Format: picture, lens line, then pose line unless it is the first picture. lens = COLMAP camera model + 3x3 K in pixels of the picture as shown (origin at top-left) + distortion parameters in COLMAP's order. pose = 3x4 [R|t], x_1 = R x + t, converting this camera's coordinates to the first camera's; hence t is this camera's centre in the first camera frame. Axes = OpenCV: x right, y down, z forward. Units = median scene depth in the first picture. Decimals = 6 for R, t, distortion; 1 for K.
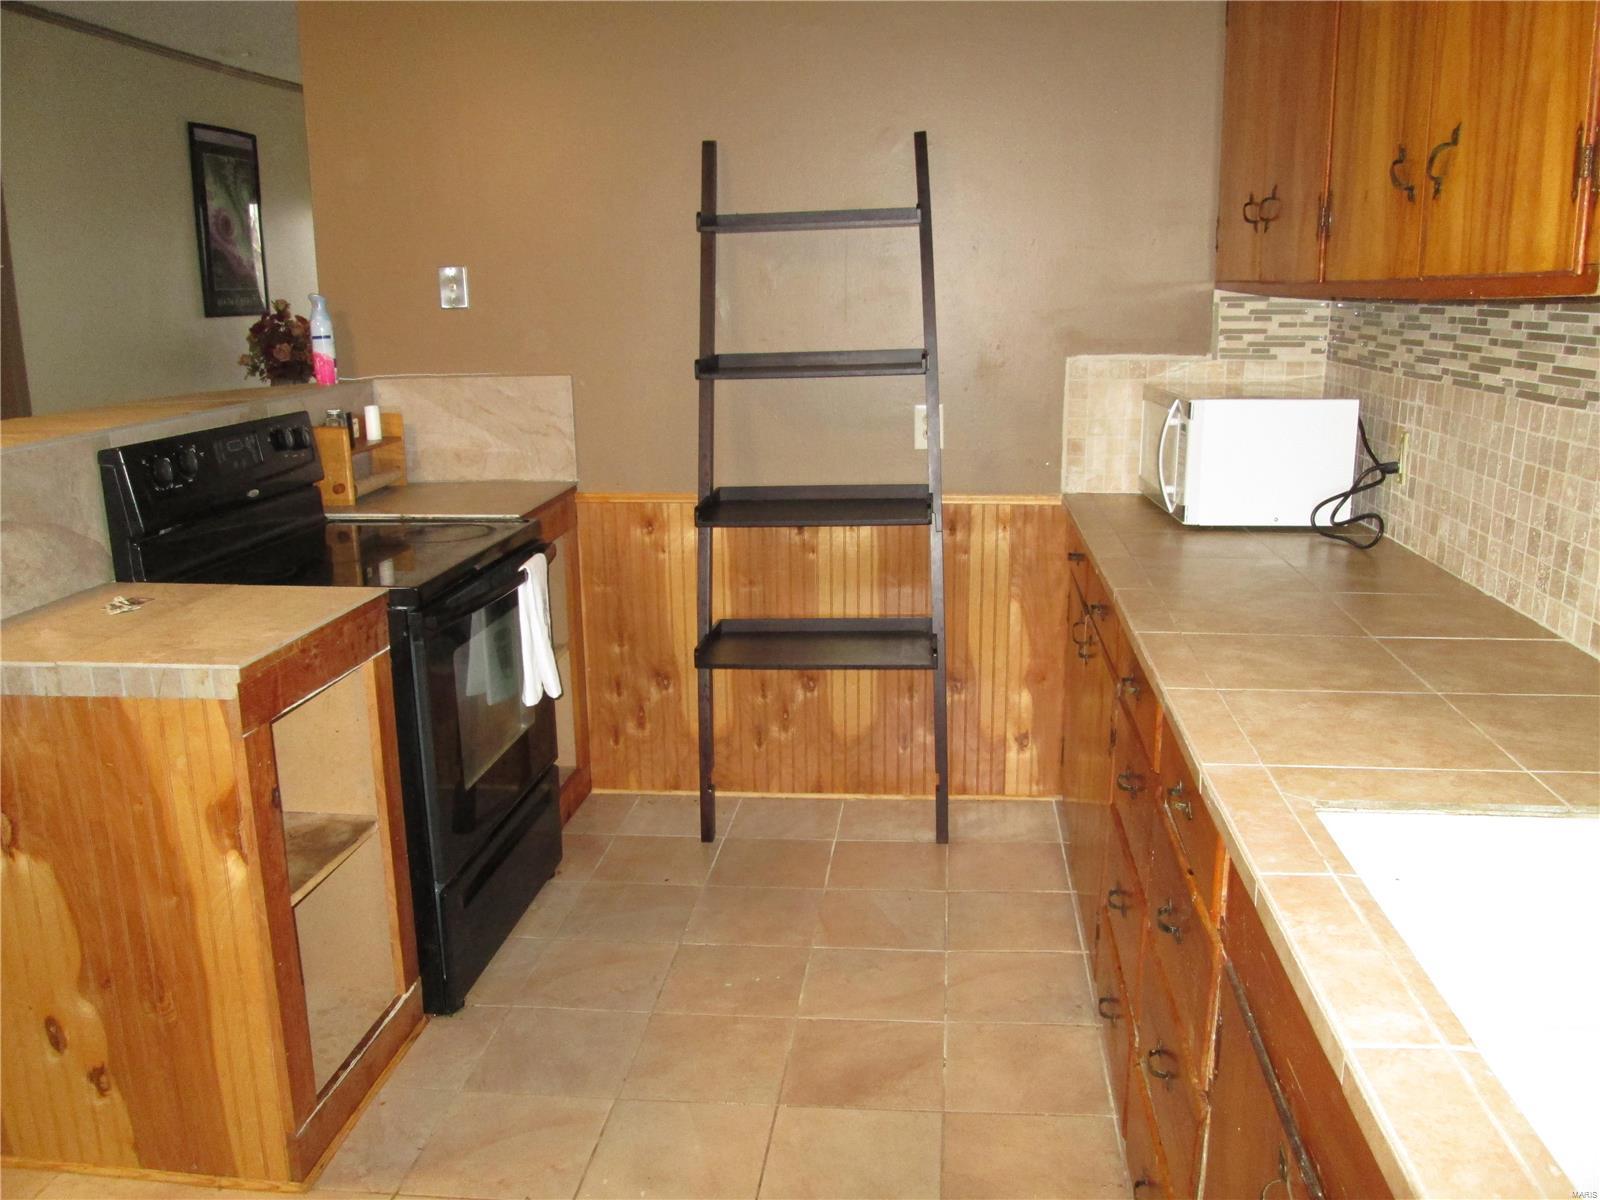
lens RADIAL K [[1308.1, 0, 806.4], [0, 1308.1, 601.3], [0, 0, 1]] dist [-0.063618, 0.034555]
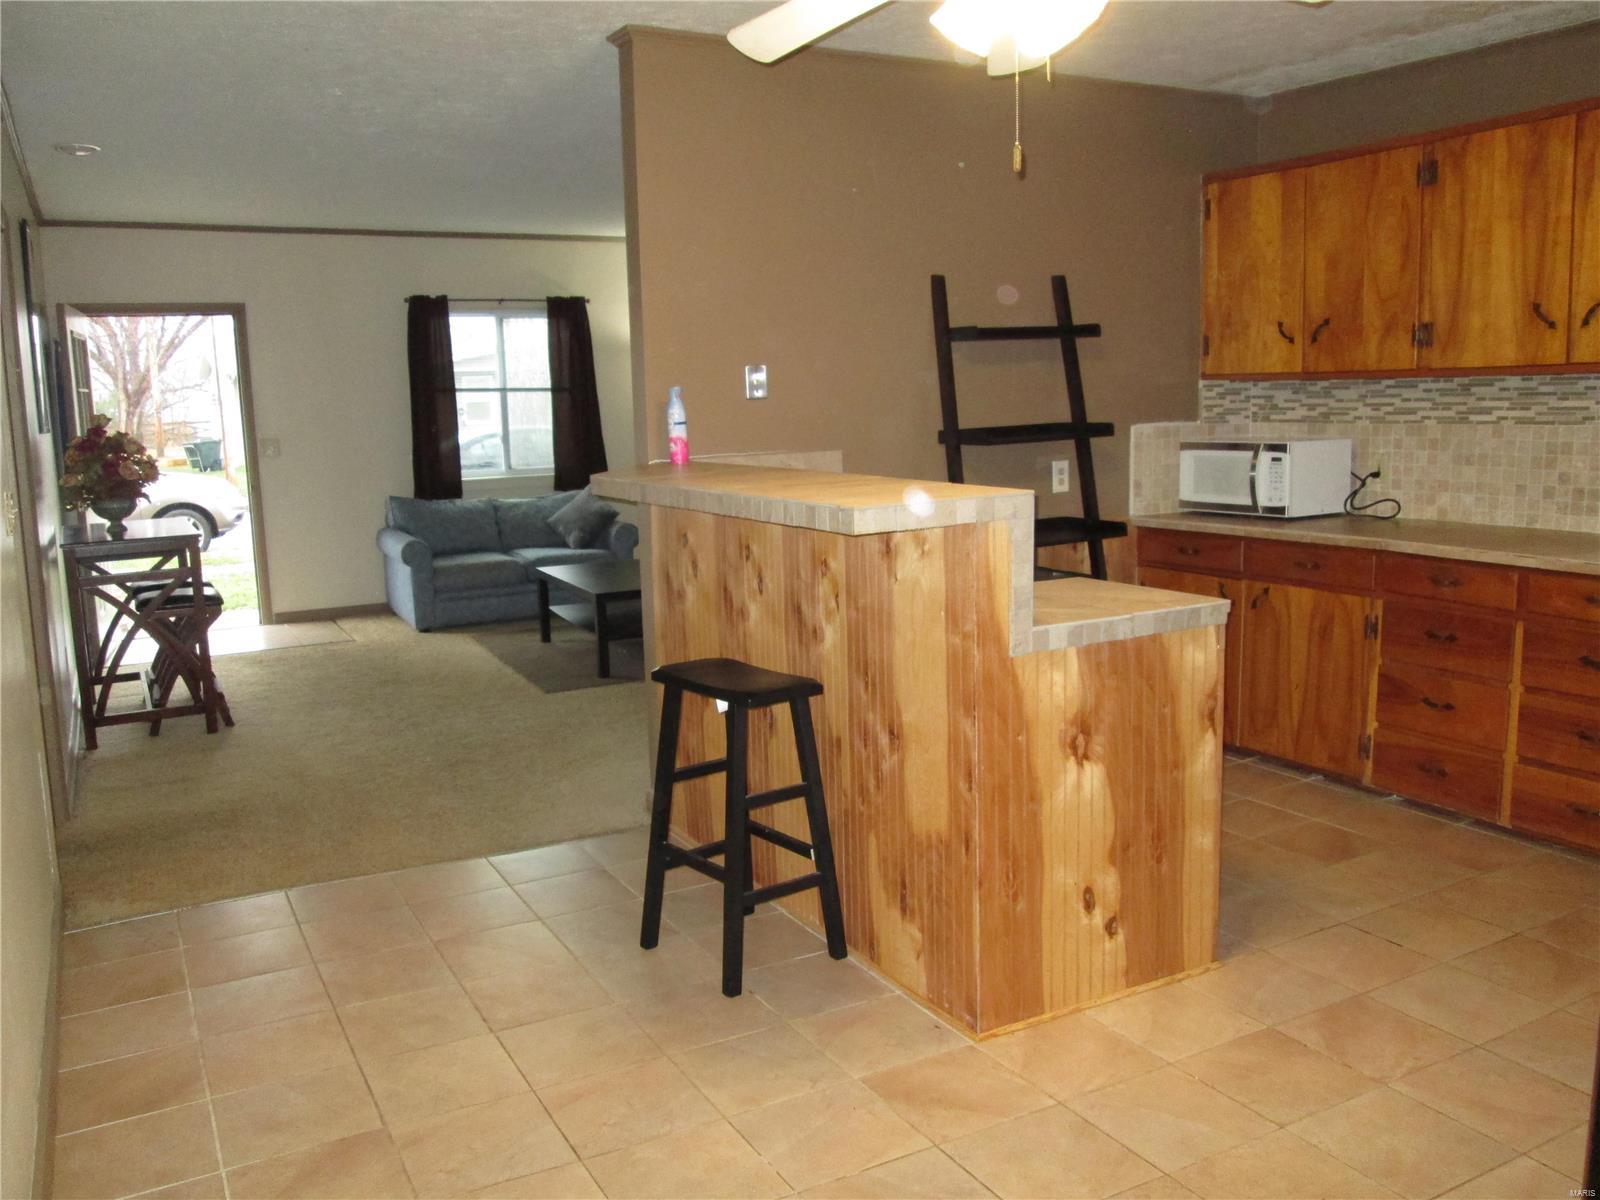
lens RADIAL K [[1308.1, 0, 796.0], [0, 1308.1, 599.6], [0, 0, 1]] dist [-0.063618, 0.034555]
pose [[0.825506, -0.098007, 0.555819, -1.262266], [0.149353, 0.987634, -0.047671, 0.032631], [-0.544273, 0.122366, 0.829935, -0.017552]]
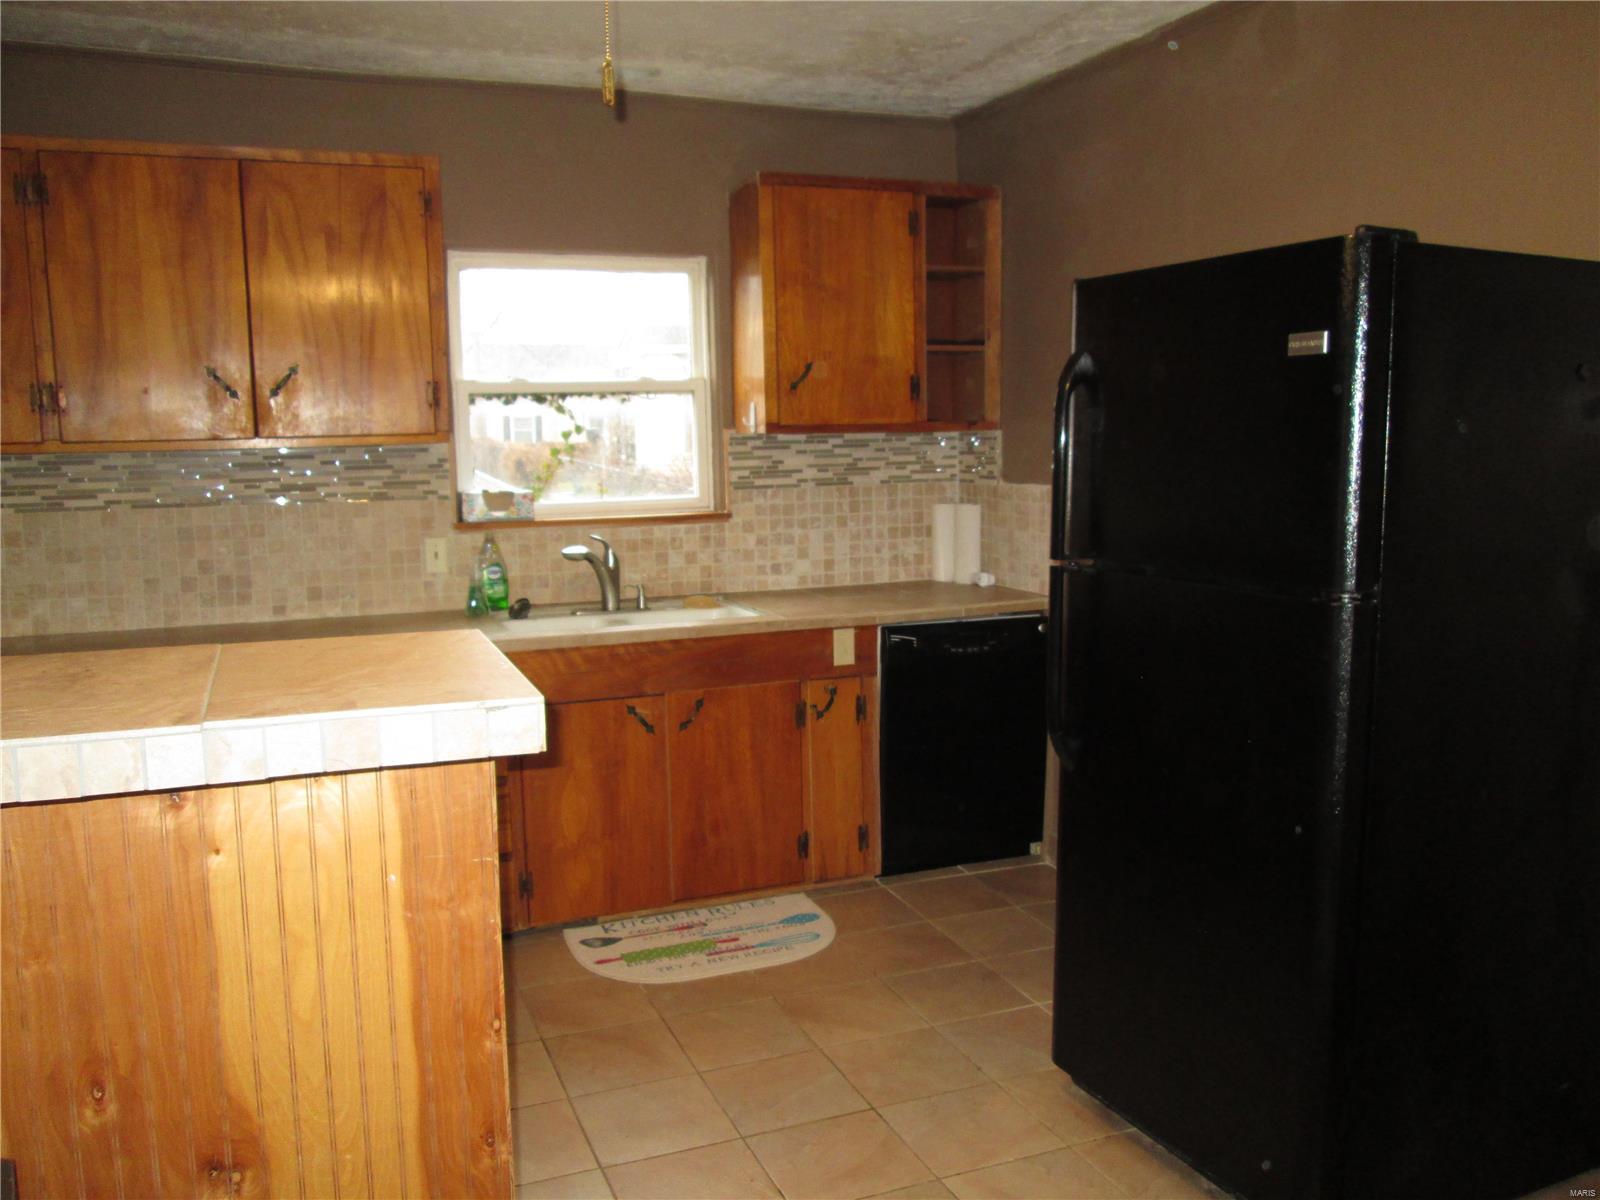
lens RADIAL K [[1308.1, 0, 789.2], [0, 1308.1, 599.0], [0, 0, 1]] dist [-0.063618, 0.034555]
pose [[-0.471008, -0.084149, 0.878106, -1.127507], [0.225135, 0.951007, 0.211896, -0.175427], [-0.852916, 0.297497, -0.428987, 0.852442]]
